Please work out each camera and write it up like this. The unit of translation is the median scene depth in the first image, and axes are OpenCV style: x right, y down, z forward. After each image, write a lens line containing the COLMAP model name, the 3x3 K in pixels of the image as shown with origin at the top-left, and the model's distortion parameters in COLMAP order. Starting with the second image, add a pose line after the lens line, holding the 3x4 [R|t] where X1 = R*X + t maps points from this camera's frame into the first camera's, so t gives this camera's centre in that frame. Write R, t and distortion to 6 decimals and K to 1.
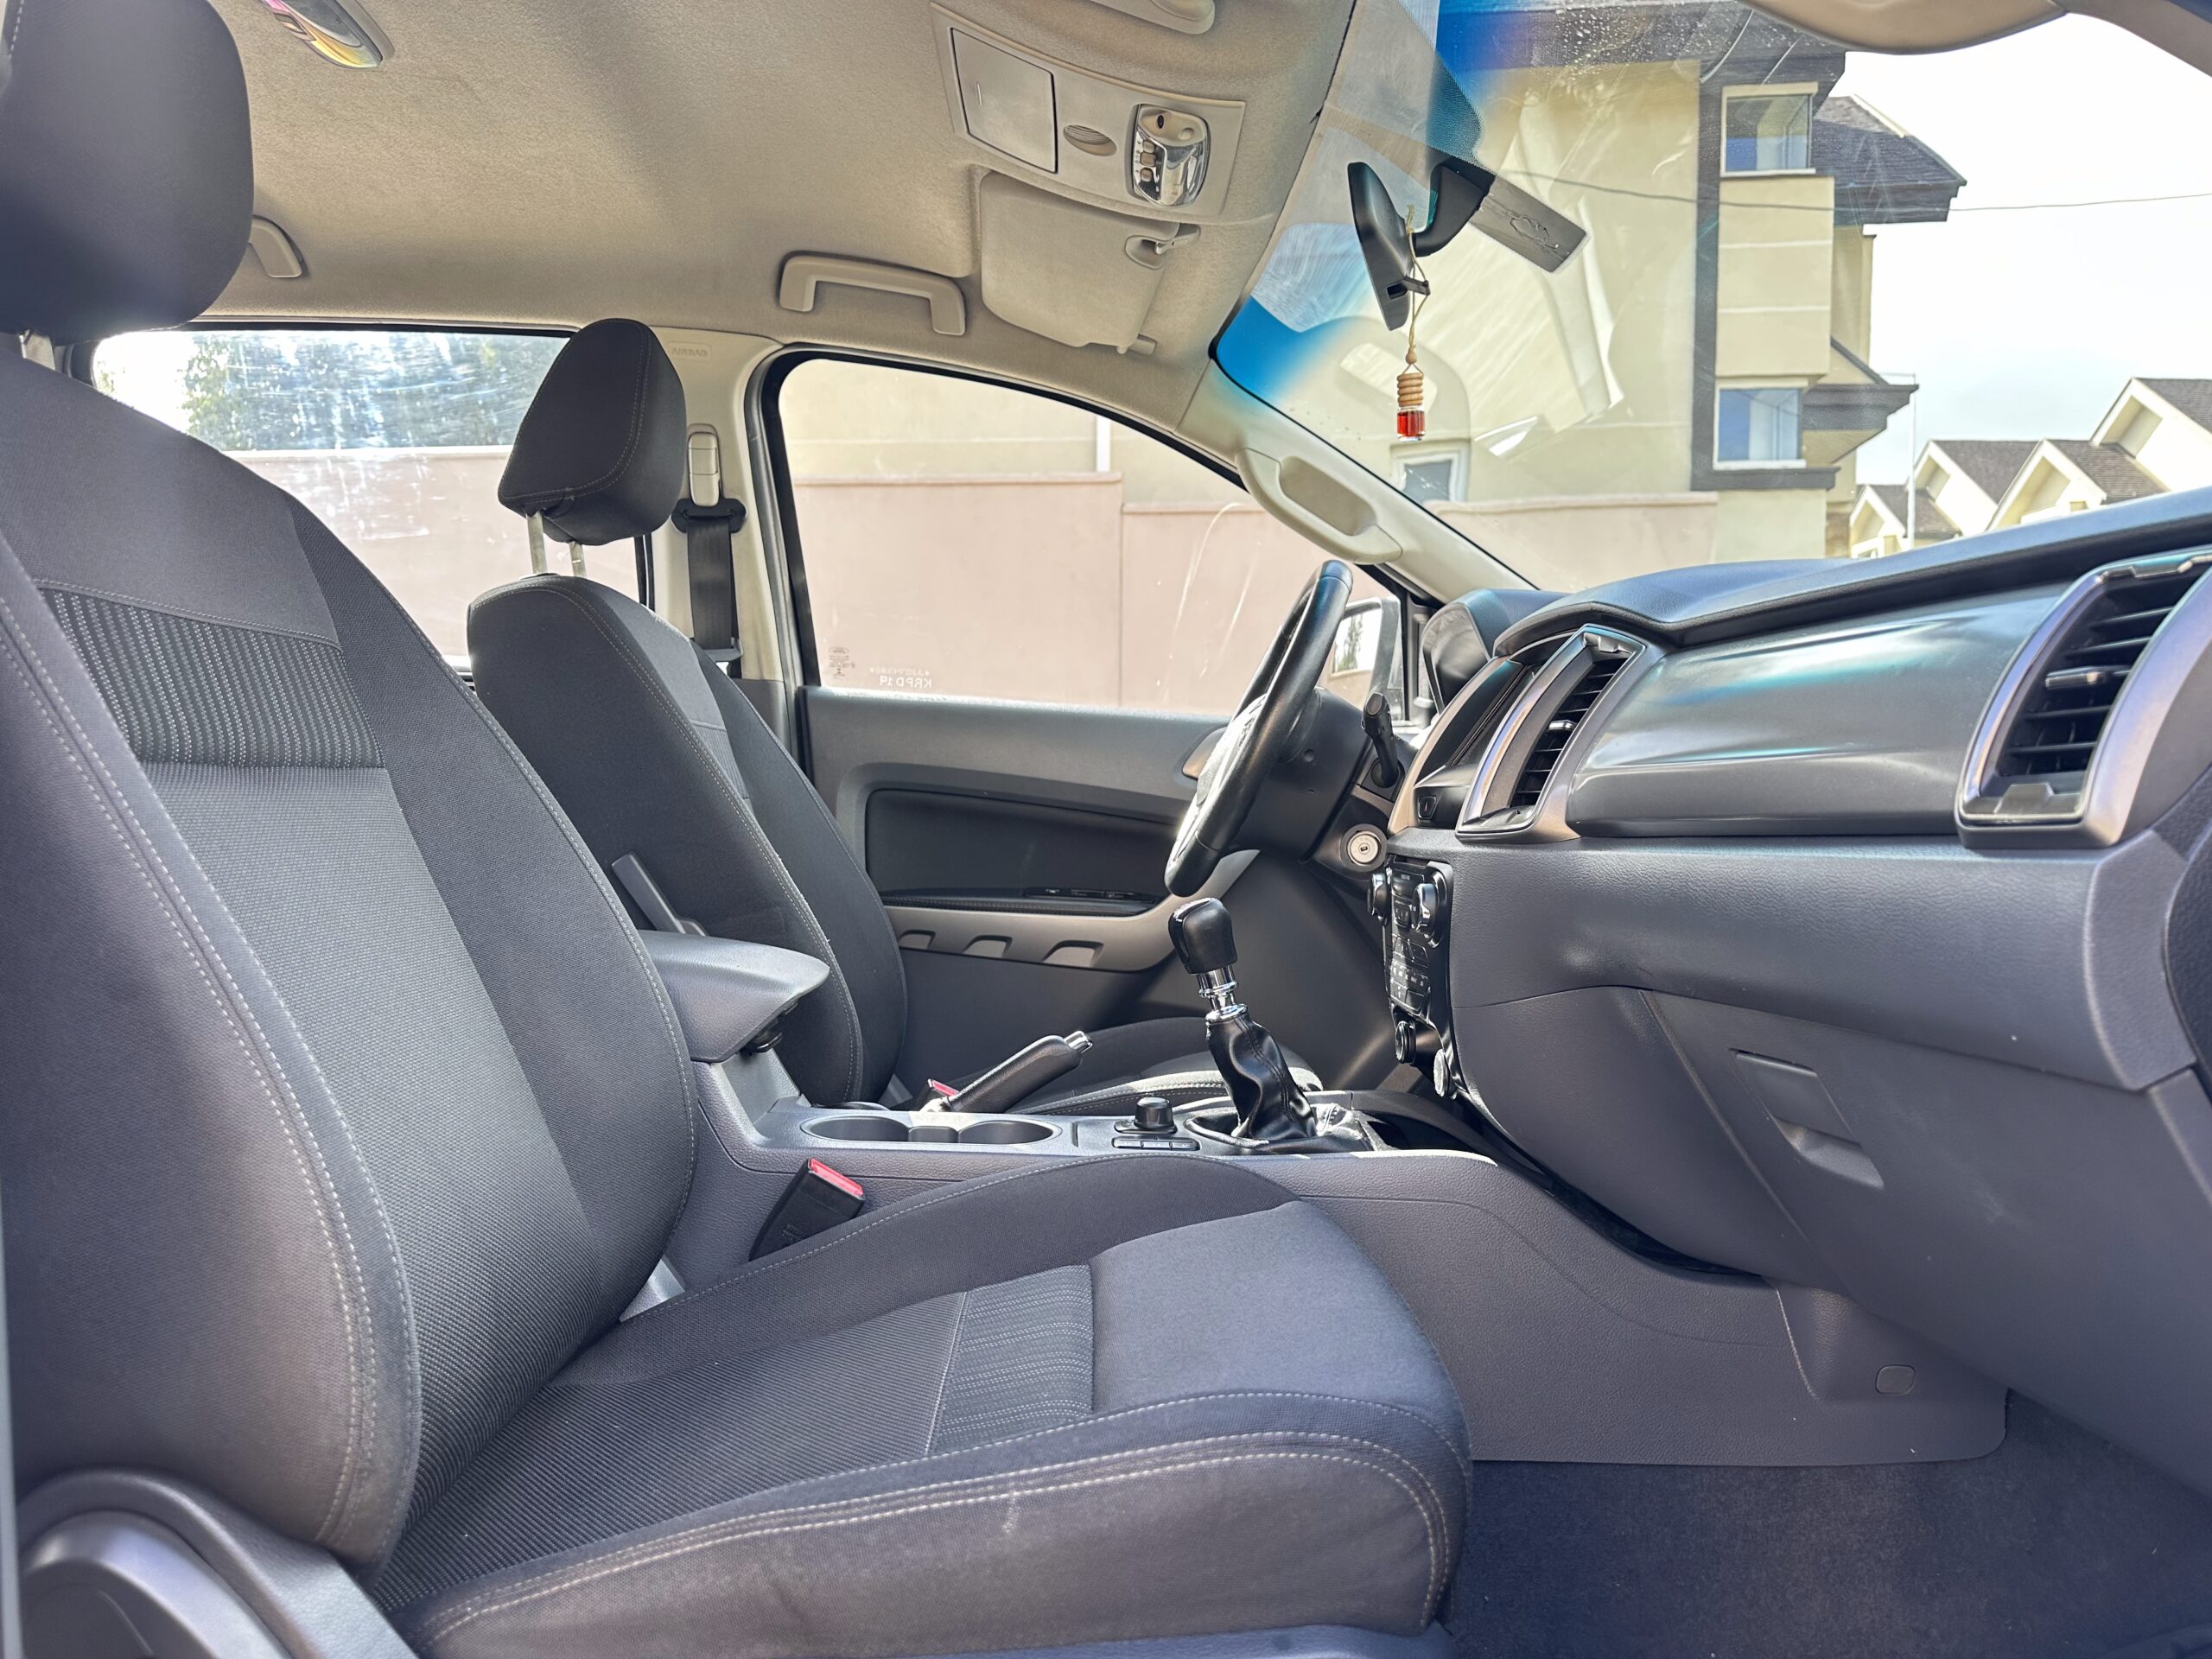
lens RADIAL K [[1553.7, 0, 1128.8], [0, 1553.7, 840.7], [0, 0, 1]] dist [0.041020, -0.056125]
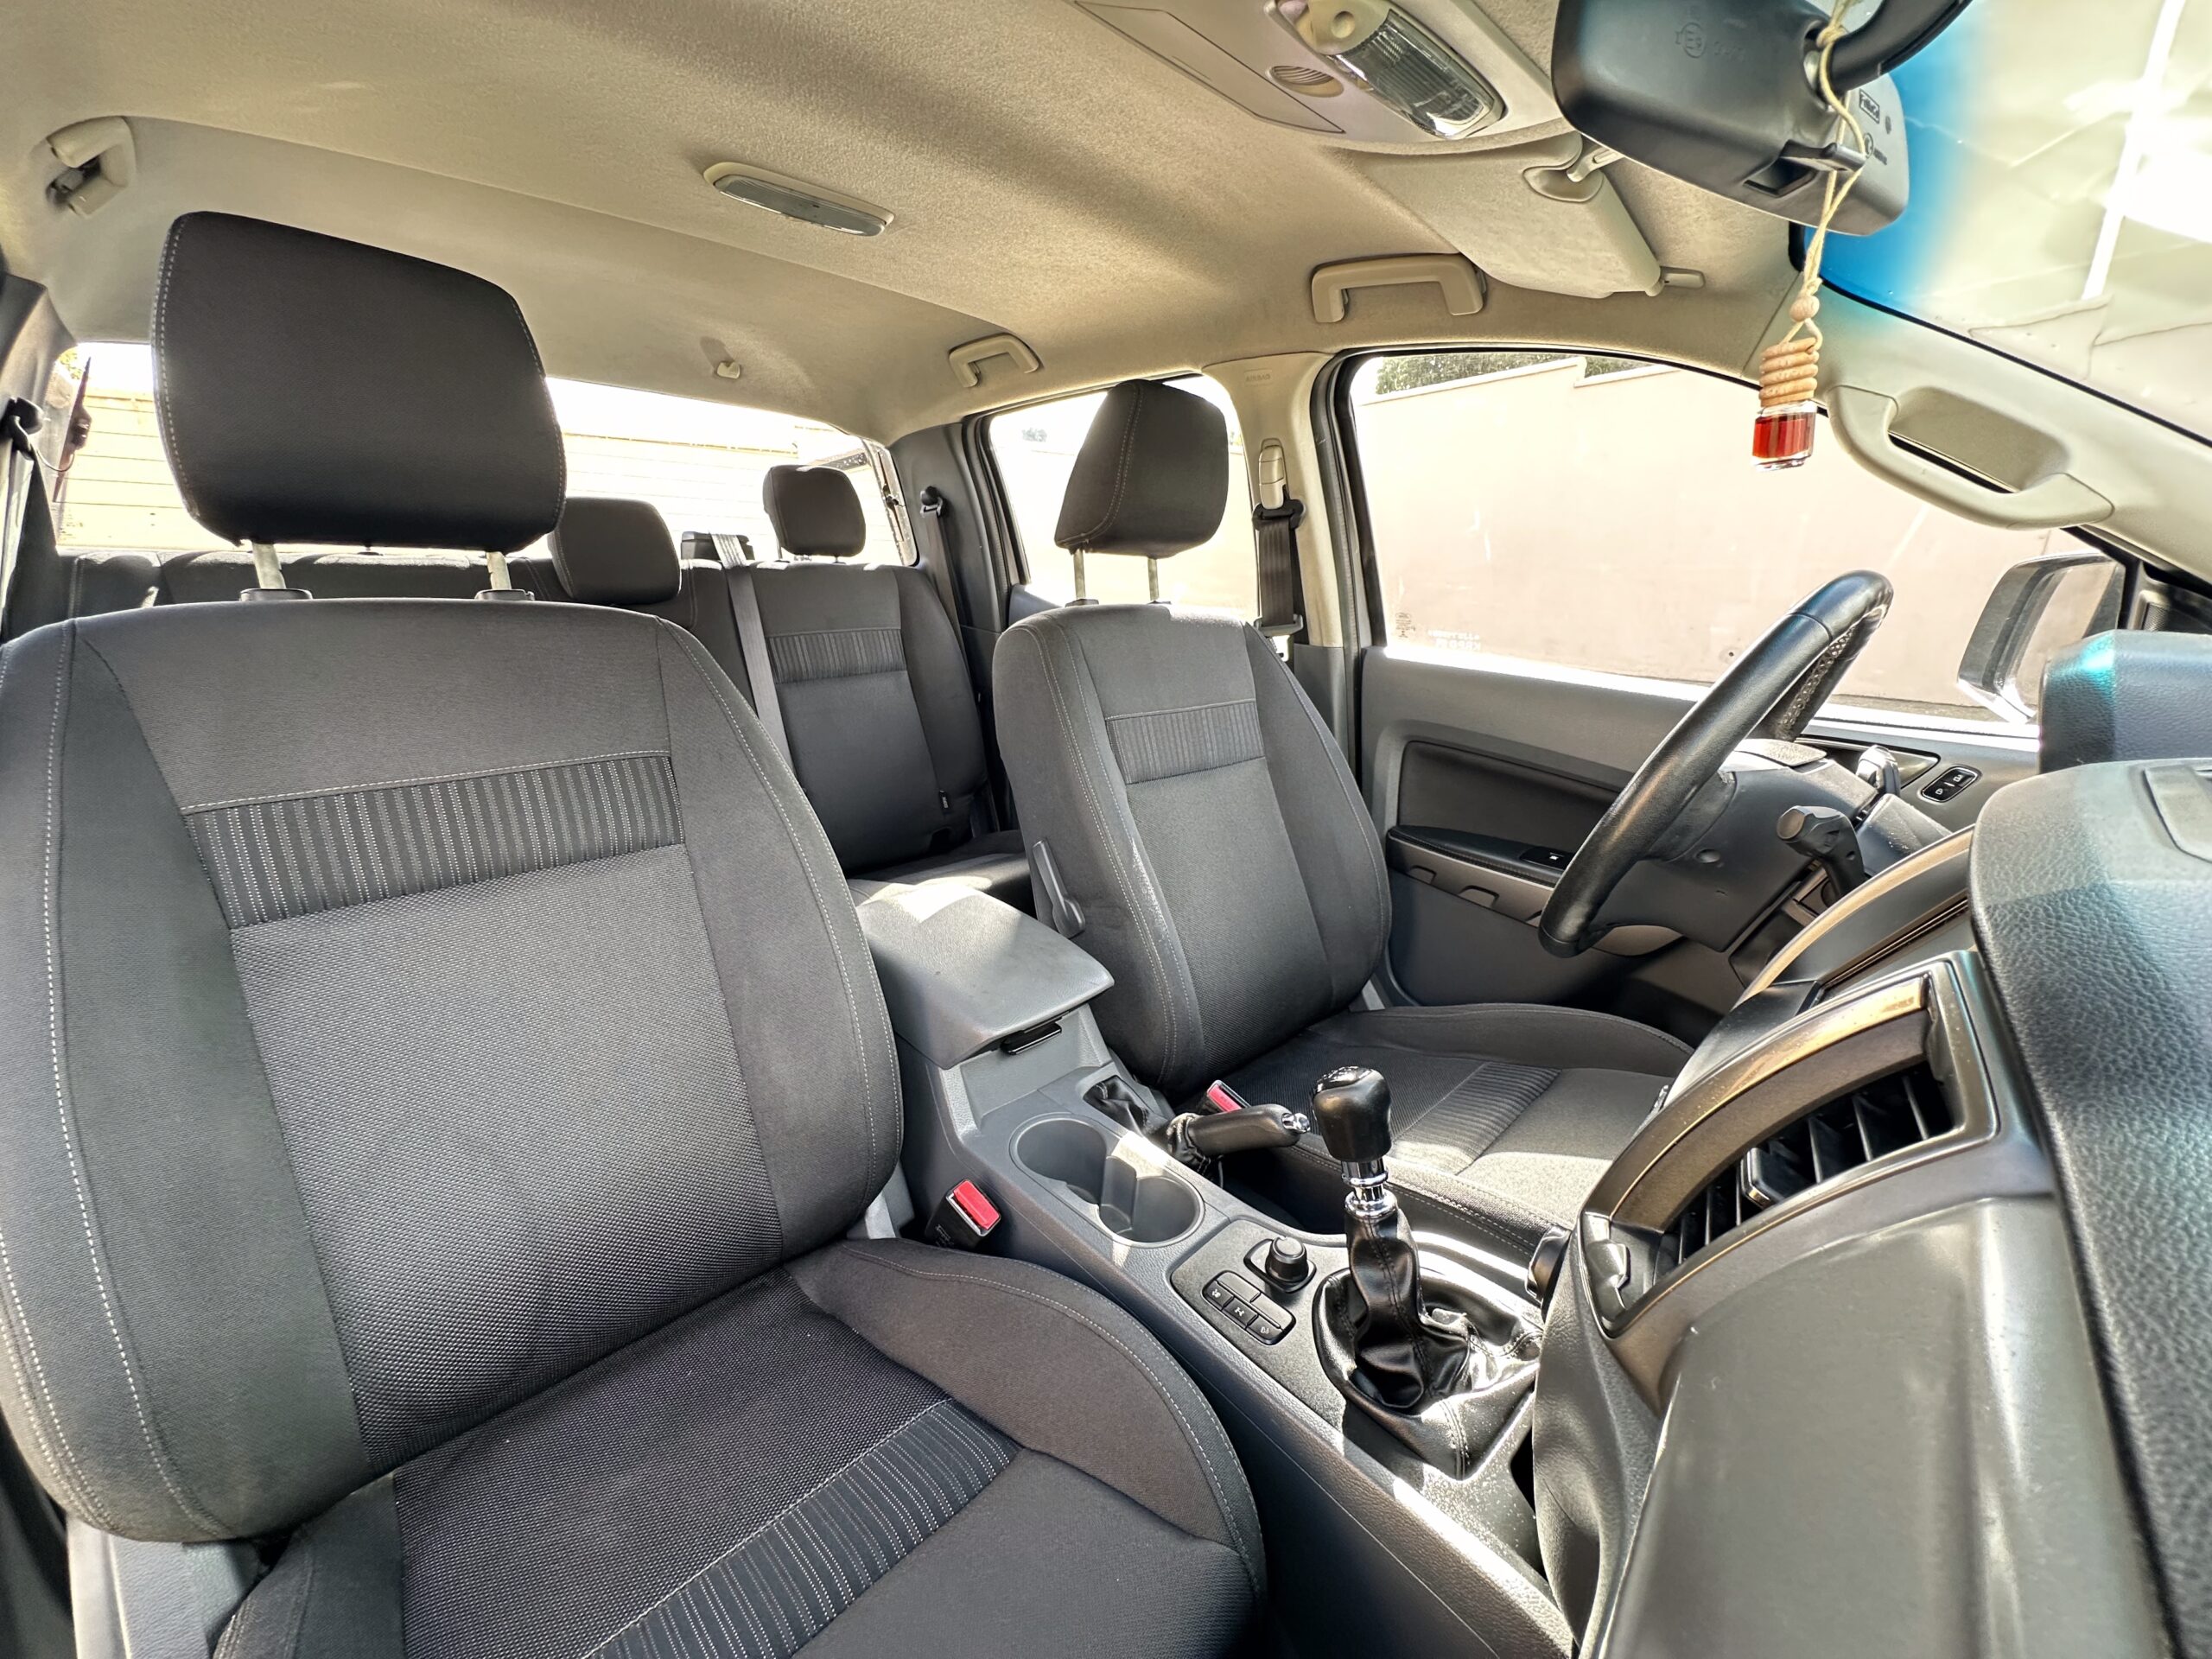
lens RADIAL K [[892.6, 0, 1102.7], [0, 892.6, 815.9], [0, 0, 1]] dist [0.007432, -0.000023]
pose [[0.682784, 0.182602, -0.707434, 0.176901], [-0.024314, 0.973407, 0.227788, -0.133748], [0.730216, -0.138329, 0.669067, 0.392158]]
